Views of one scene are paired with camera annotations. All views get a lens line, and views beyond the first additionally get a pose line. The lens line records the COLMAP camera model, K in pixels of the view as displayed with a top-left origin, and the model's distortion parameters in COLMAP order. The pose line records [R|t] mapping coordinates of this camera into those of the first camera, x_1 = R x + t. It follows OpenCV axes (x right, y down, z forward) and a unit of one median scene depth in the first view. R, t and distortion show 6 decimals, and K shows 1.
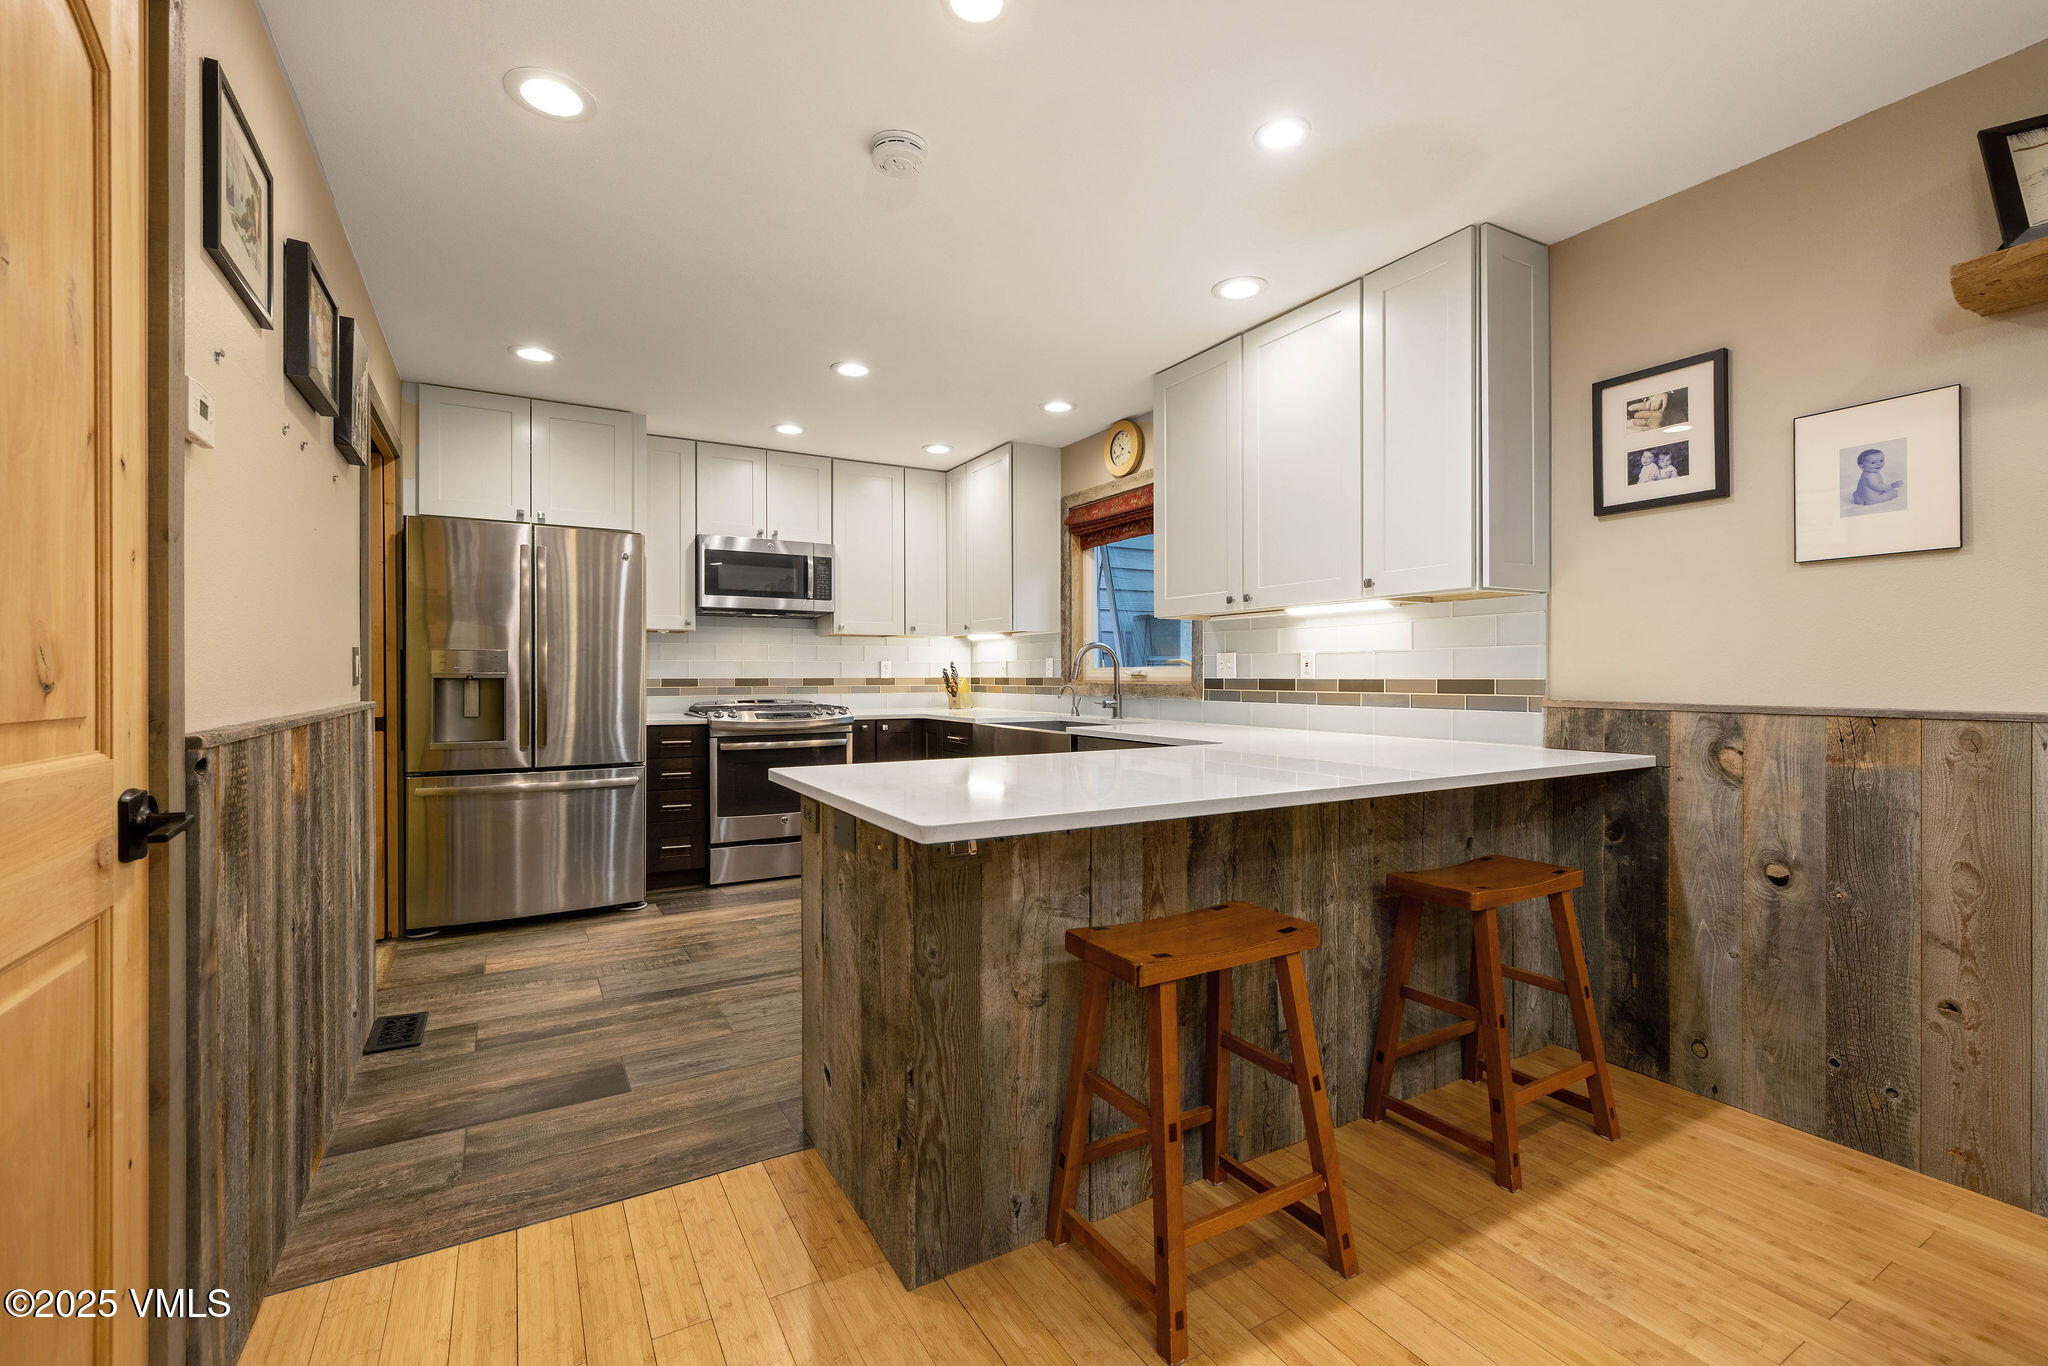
lens RADIAL K [[871.7, 0, 1048.9], [0, 871.7, 687.6], [0, 0, 1]] dist [0.001109, 0.000115]
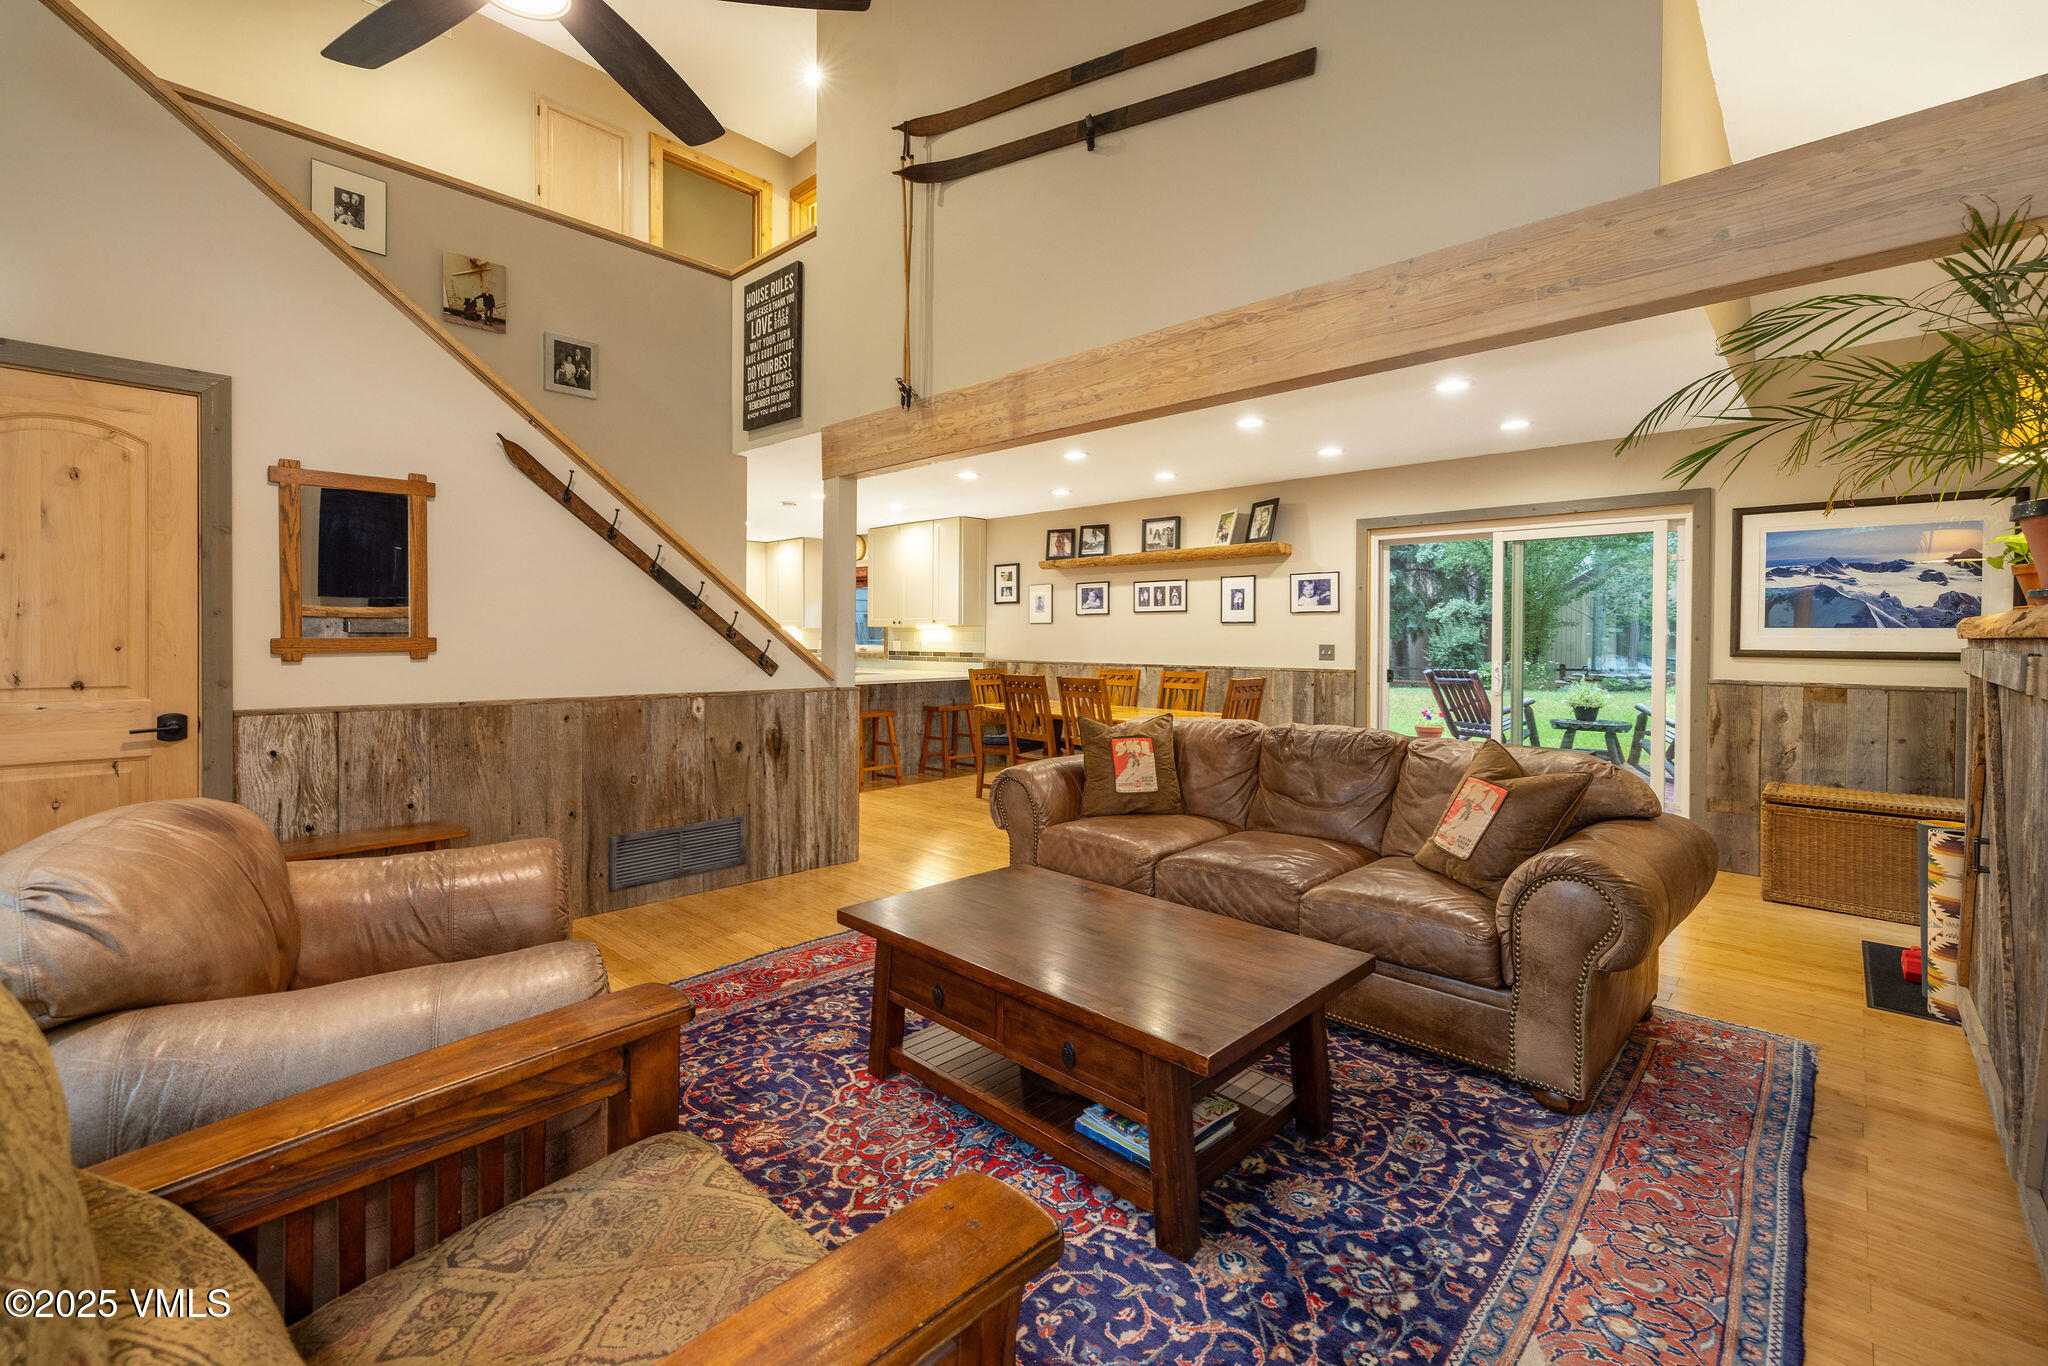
lens RADIAL K [[855.7, 0, 1015.9], [0, 855.7, 669.8], [0, 0, 1]] dist [-0.000036, 0.000140]
pose [[0.966787, -0.001351, 0.255581, -0.075379], [-0.003513, 0.999821, 0.018573, -0.002821], [-0.255561, -0.018854, 0.966609, -1.186163]]
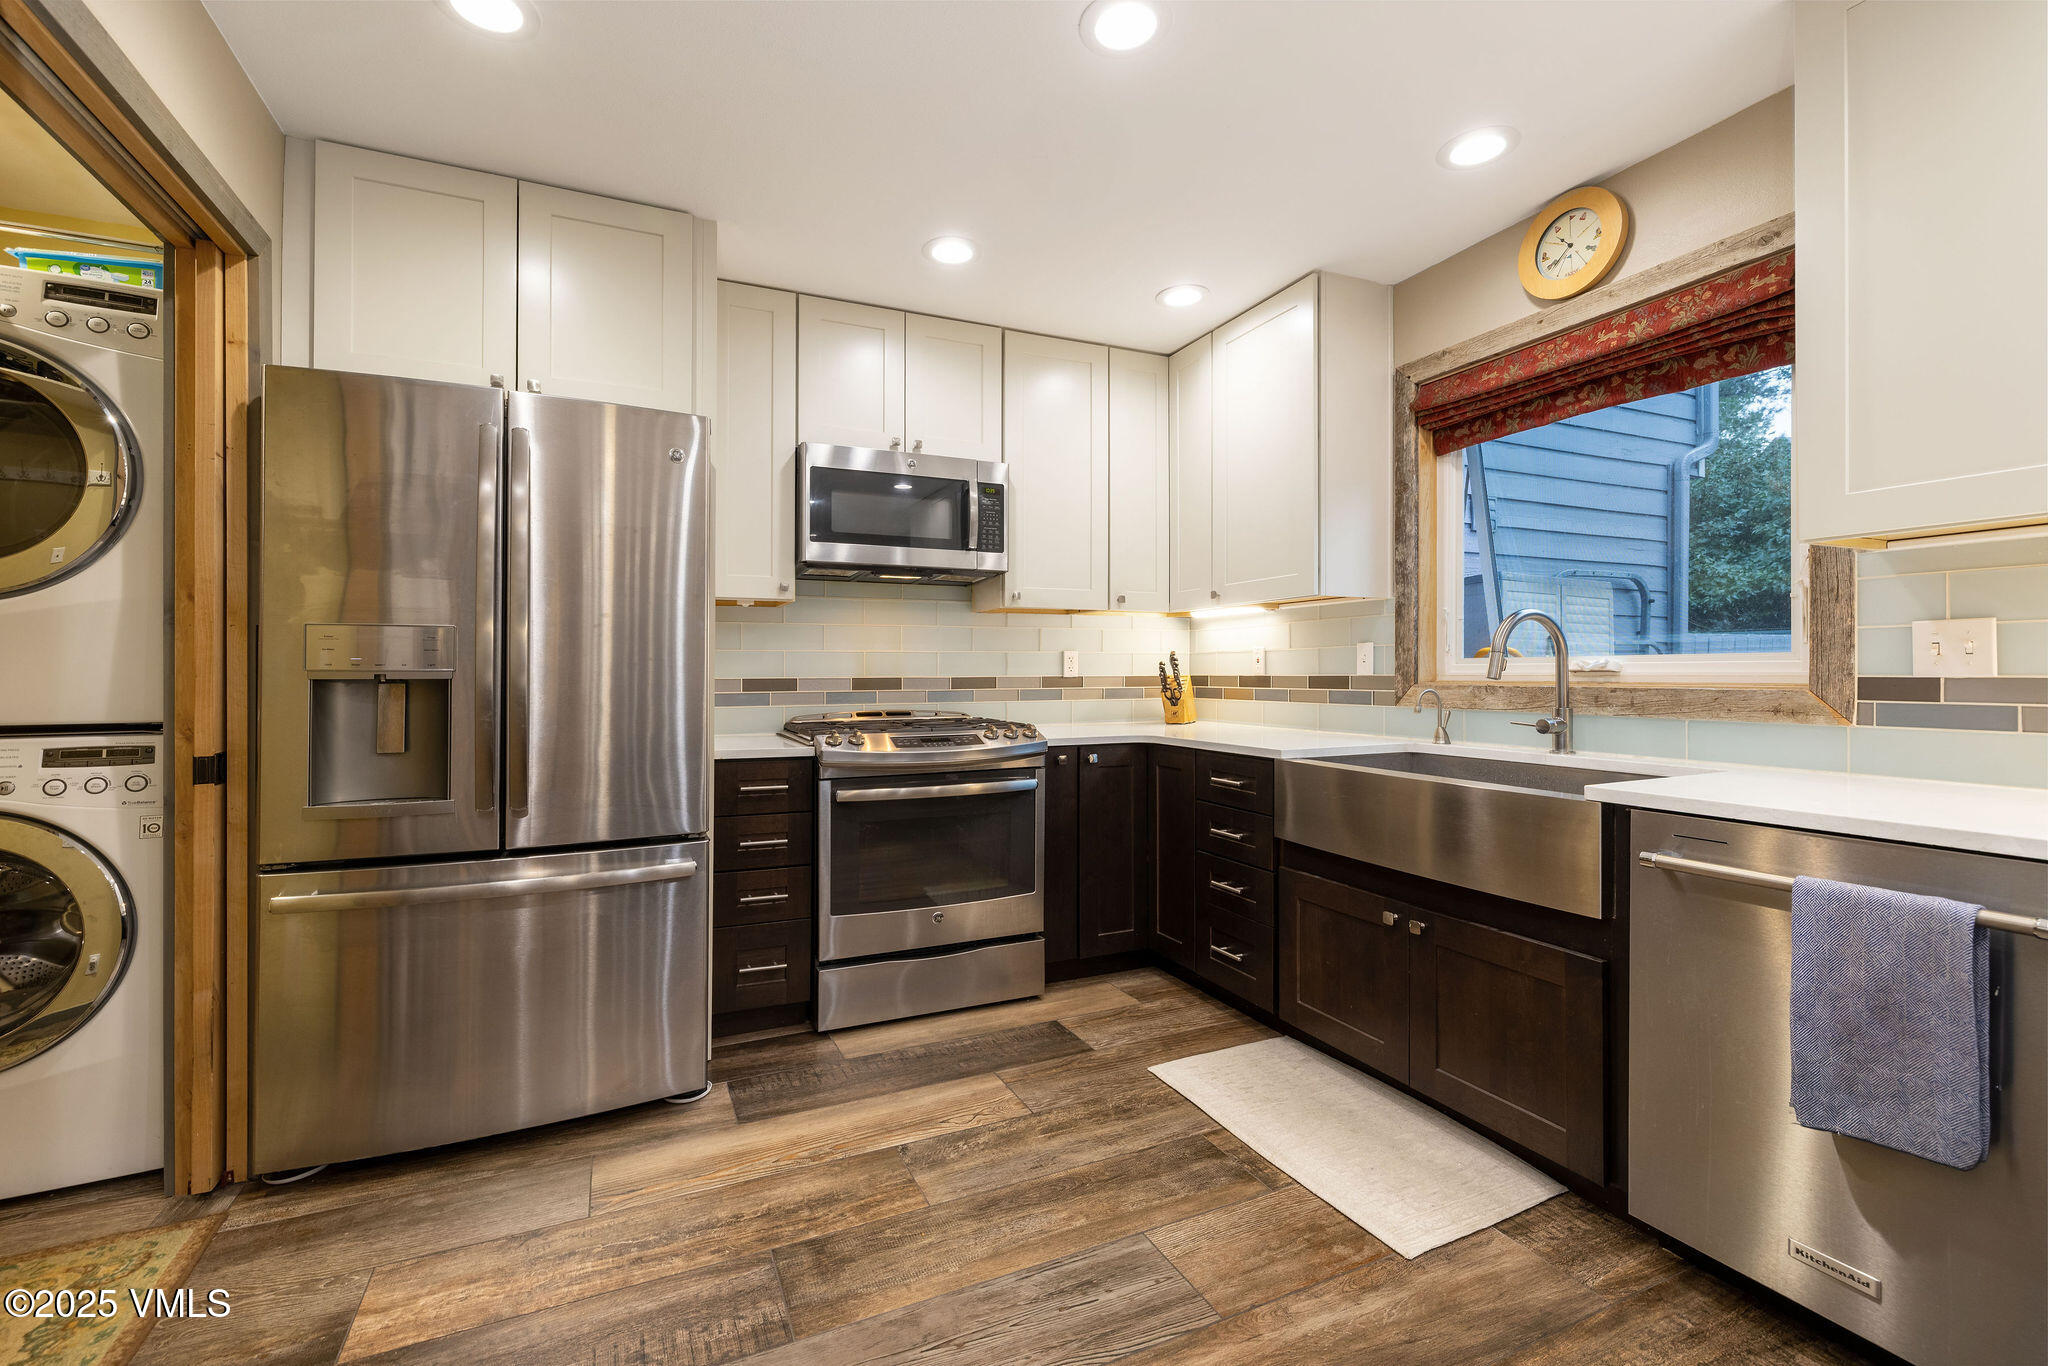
lens RADIAL K [[855.7, 0, 1015.9], [0, 855.7, 669.8], [0, 0, 1]] dist [-0.000036, 0.000140]
pose [[0.992753, -0.003244, -0.120132, -0.177416], [0.001134, 0.999844, -0.017629, -0.005815], [0.120171, 0.017365, 0.992601, 0.418888]]
